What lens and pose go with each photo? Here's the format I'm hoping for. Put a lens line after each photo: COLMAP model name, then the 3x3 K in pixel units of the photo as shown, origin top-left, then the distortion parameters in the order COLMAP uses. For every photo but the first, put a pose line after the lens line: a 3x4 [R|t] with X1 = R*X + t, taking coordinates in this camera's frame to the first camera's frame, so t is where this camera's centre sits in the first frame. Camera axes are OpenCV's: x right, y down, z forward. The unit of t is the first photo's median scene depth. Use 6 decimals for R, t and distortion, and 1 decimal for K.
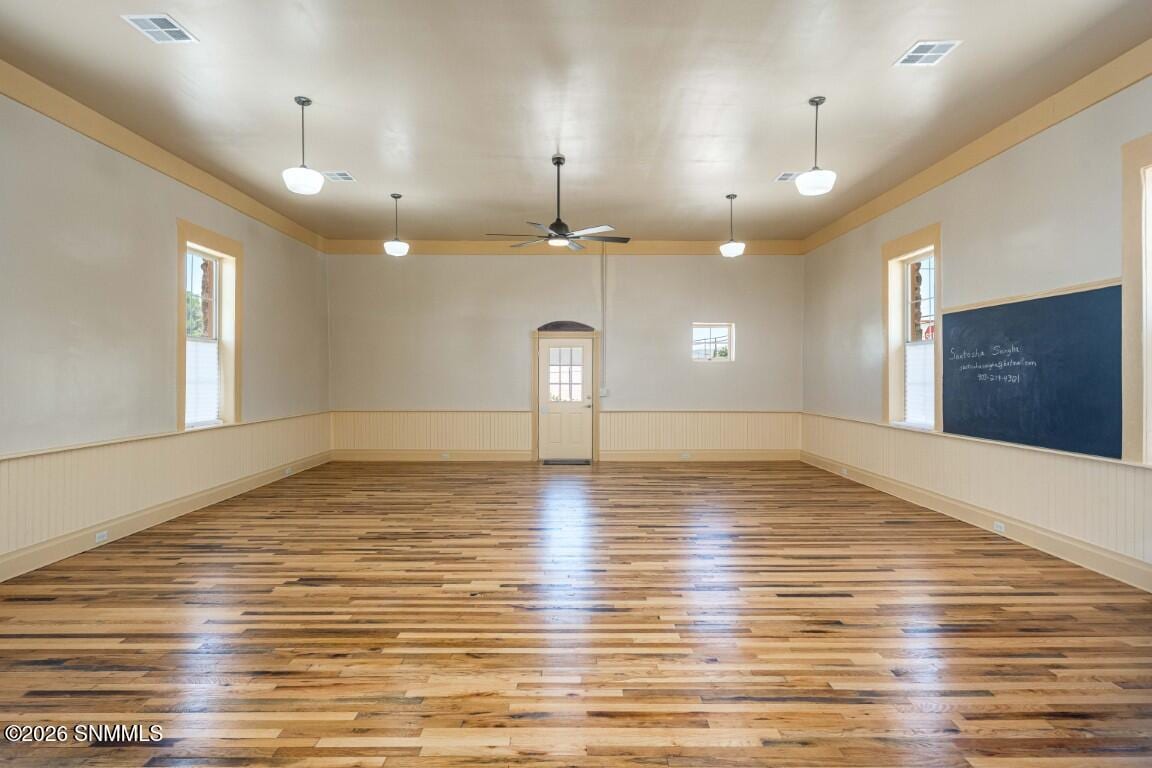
lens RADIAL K [[566.0, 0, 573.8], [0, 566.0, 378.2], [0, 0, 1]] dist [-0.002751, -0.000380]
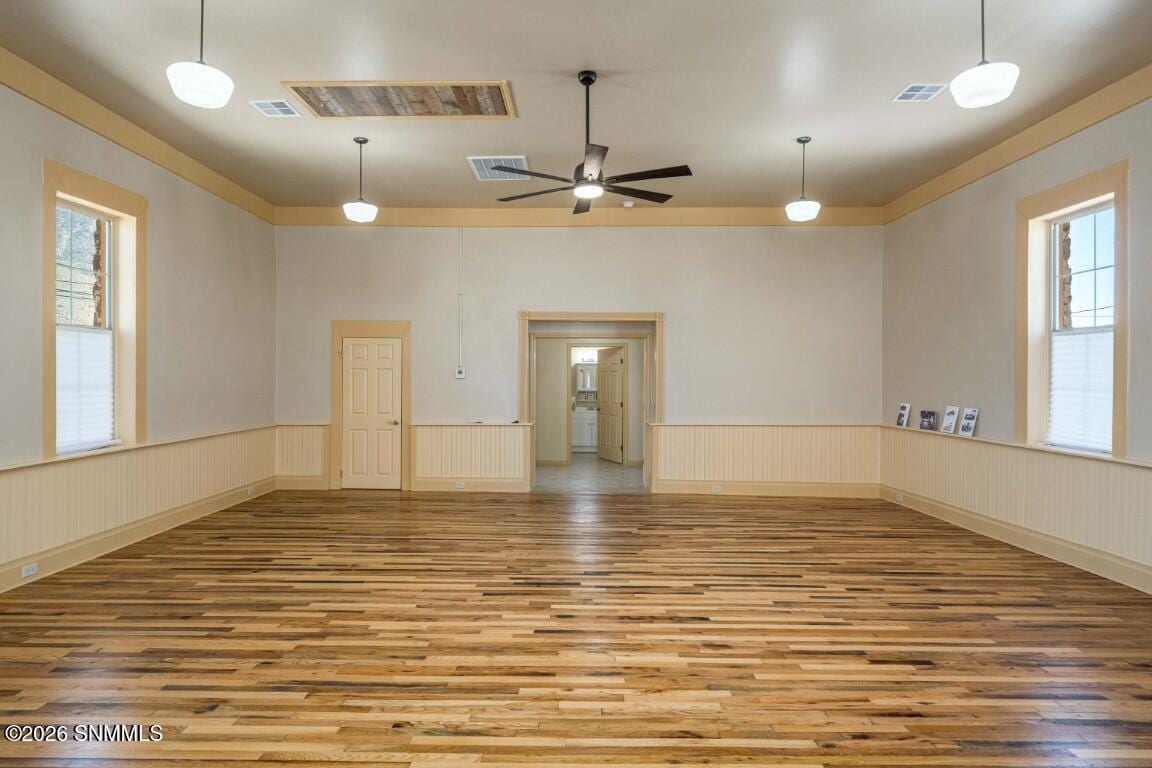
lens RADIAL K [[626.3, 0, 572.0], [0, 626.3, 381.0], [0, 0, 1]] dist [-0.003363, 0.000262]
pose [[-0.999989, -0.004355, 0.001473, -0.003404], [-0.004340, 0.999941, 0.009986, -0.007221], [-0.001516, 0.009979, -0.999949, 0.826544]]
